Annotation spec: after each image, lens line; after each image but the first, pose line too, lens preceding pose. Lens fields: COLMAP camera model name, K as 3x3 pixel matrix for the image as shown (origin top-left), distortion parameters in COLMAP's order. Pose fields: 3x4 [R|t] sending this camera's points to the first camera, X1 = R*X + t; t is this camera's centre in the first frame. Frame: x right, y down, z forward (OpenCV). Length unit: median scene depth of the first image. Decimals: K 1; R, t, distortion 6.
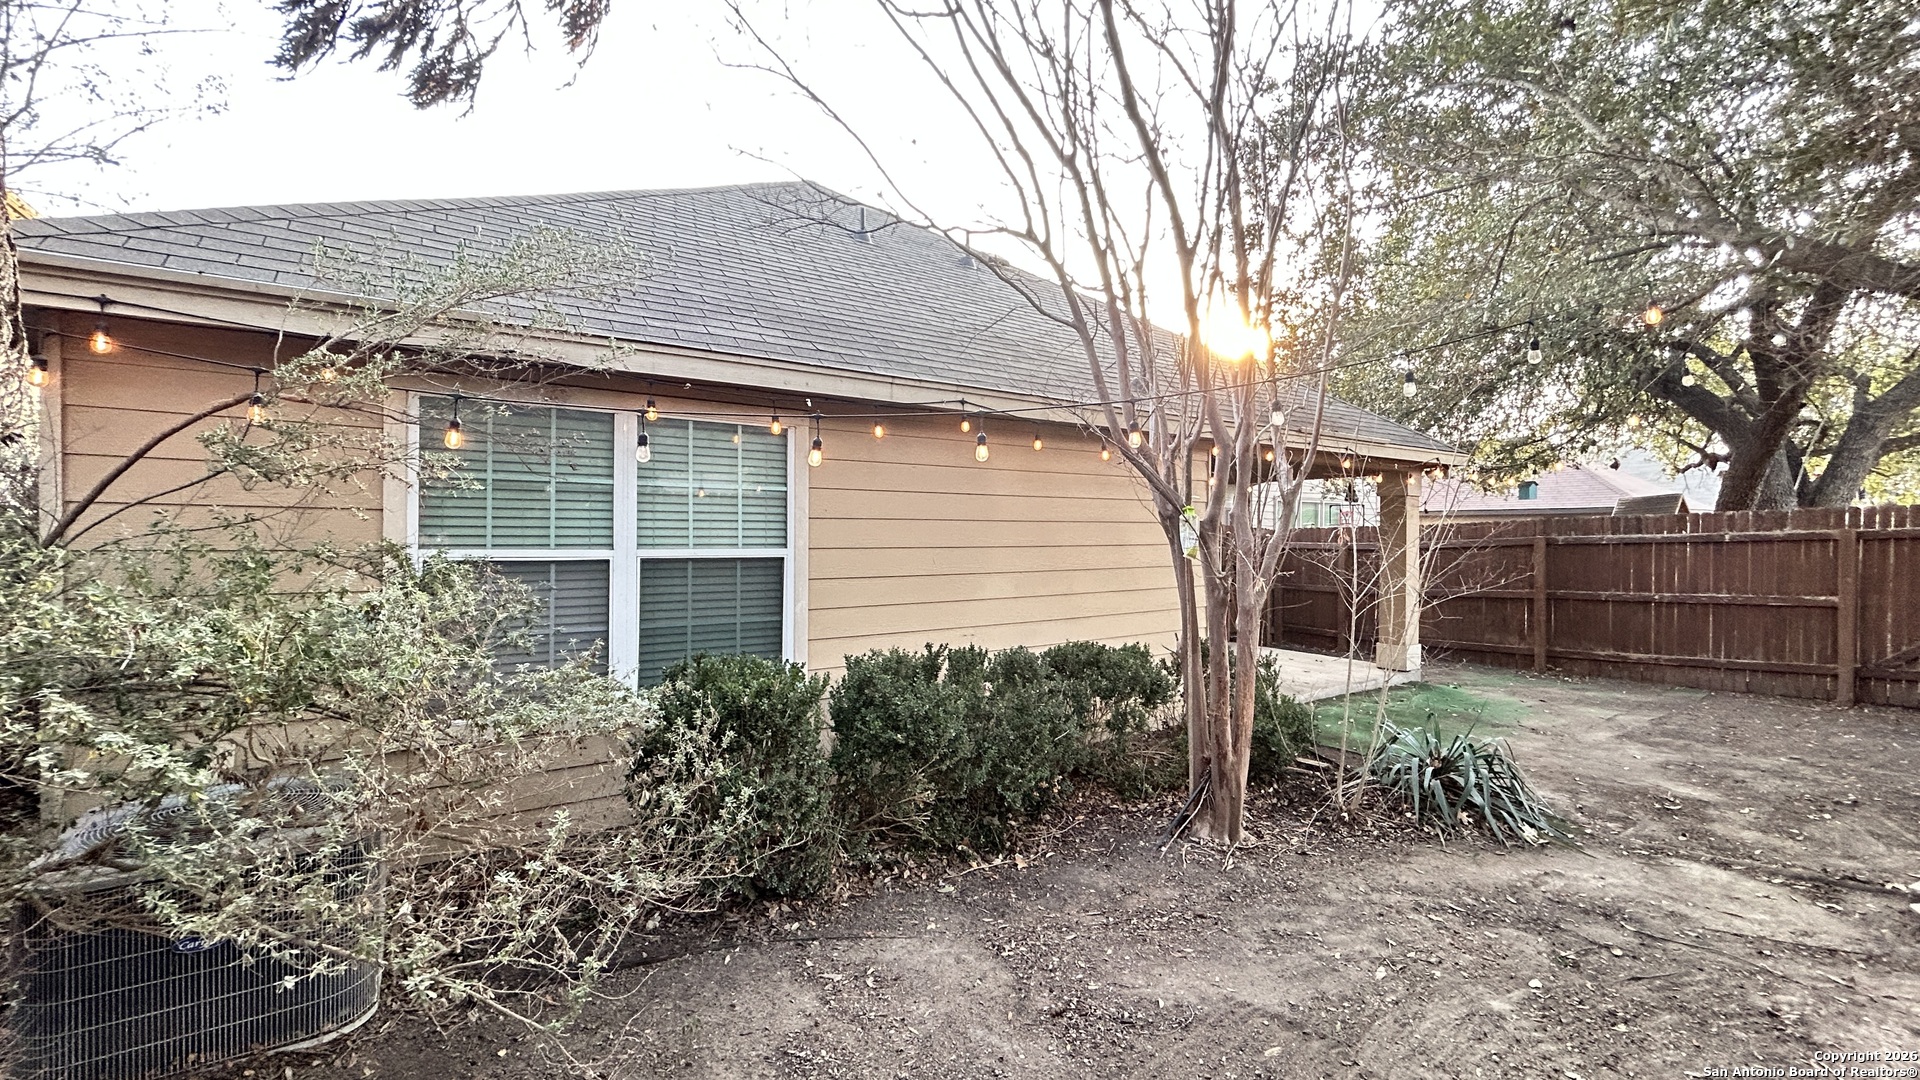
lens RADIAL K [[770.1, 0, 962.2], [0, 770.1, 536.5], [0, 0, 1]] dist [0.000872, 0.000710]
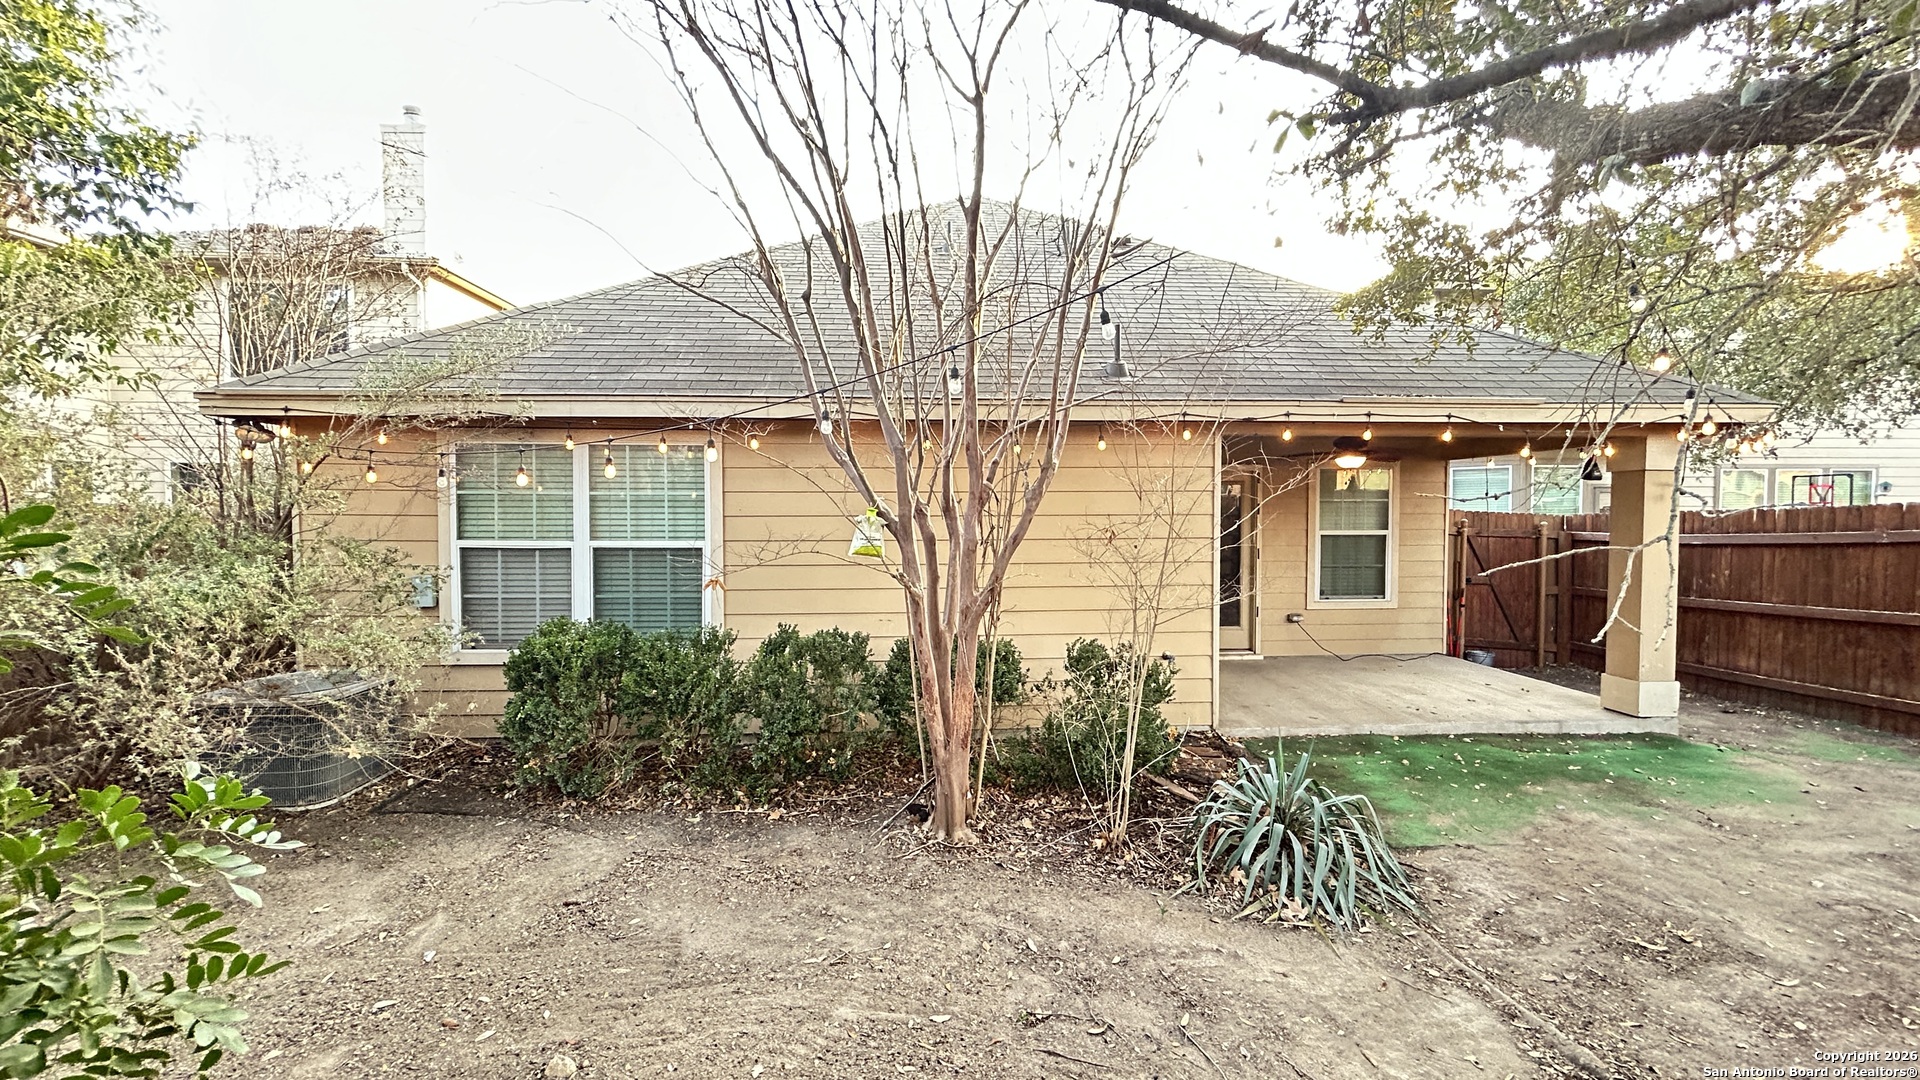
lens RADIAL K [[770.1, 0, 962.2], [0, 770.1, 536.5], [0, 0, 1]] dist [0.000872, 0.000710]
pose [[0.855147, 0.008005, -0.518323, 0.891835], [0.002028, 0.999821, 0.018788, -0.016189], [0.518381, -0.017117, 0.854978, 0.159487]]
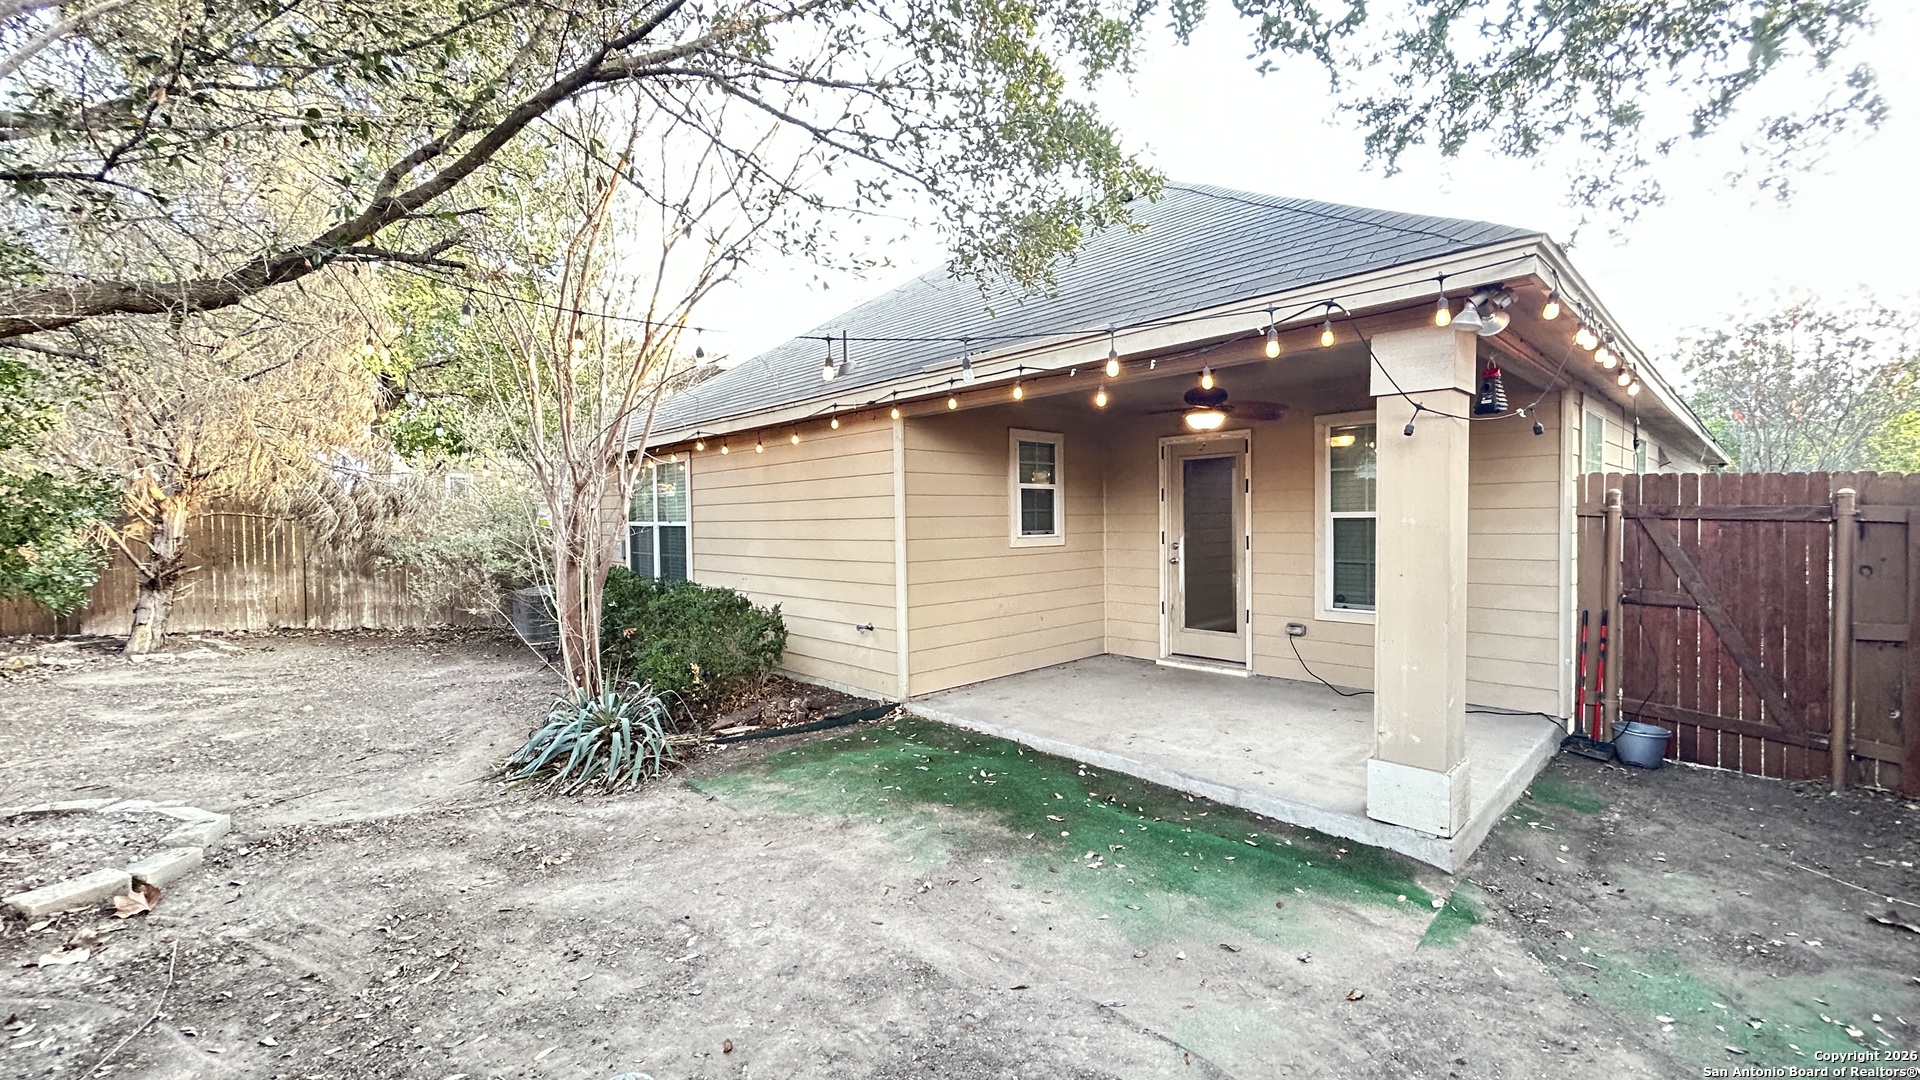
lens RADIAL K [[773.7, 0, 960.4], [0, 773.7, 537.4], [0, 0, 1]] dist [0.001208, 0.000836]
pose [[0.145261, 0.015429, -0.989273, 2.083187], [0.011387, 0.999786, 0.017265, 0.026889], [0.989328, -0.013773, 0.145055, 1.578377]]
